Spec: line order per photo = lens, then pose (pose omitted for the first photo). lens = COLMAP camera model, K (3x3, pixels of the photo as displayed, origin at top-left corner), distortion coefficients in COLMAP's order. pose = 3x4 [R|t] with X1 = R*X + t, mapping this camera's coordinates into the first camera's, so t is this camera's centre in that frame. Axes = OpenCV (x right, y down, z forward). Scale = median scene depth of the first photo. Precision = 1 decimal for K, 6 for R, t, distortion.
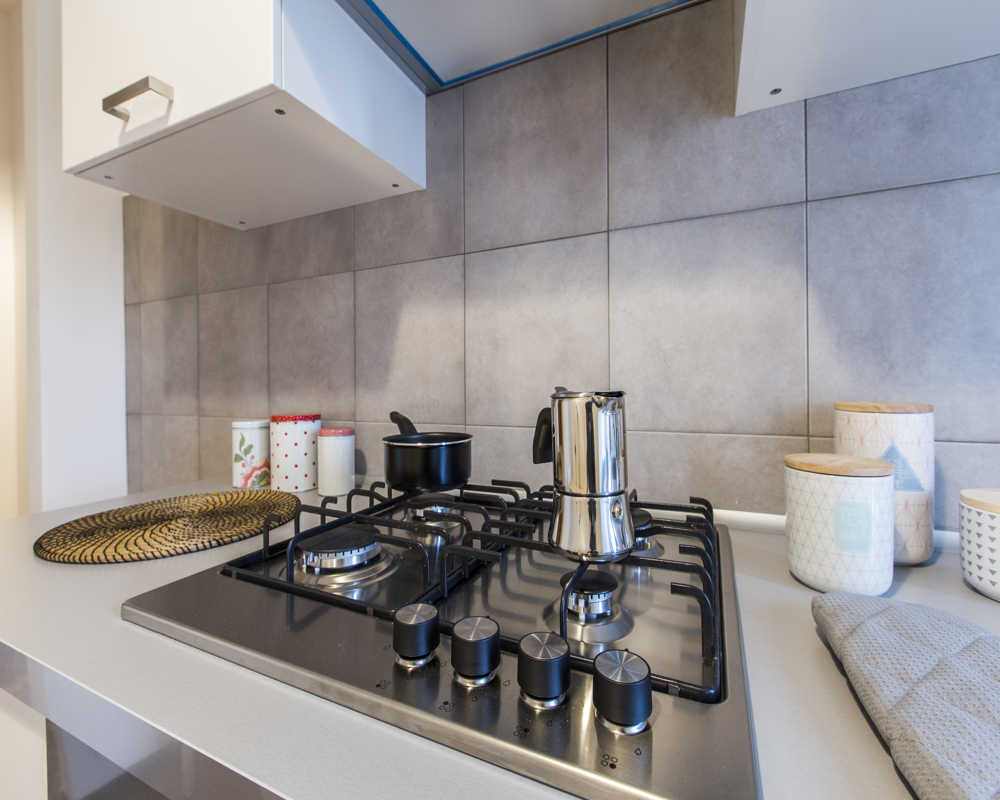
lens RADIAL K [[449.7, 0, 491.1], [0, 449.7, 375.4], [0, 0, 1]] dist [-0.000072, -0.000410]
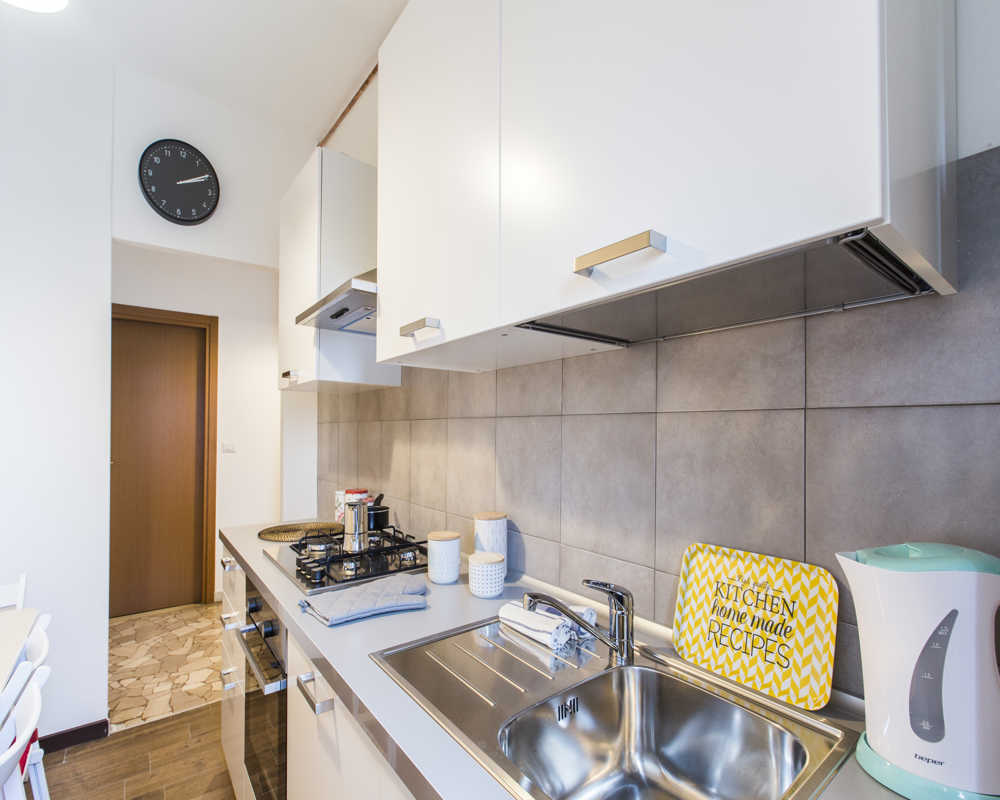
lens RADIAL K [[459.8, 0, 481.1], [0, 459.8, 391.4], [0, 0, 1]] dist [-0.000294, -0.000050]
pose [[0.884553, -0.027826, -0.465610, 1.766983], [0.002430, 0.998480, -0.055055, -0.404951], [0.466434, 0.047568, 0.883276, -1.085702]]
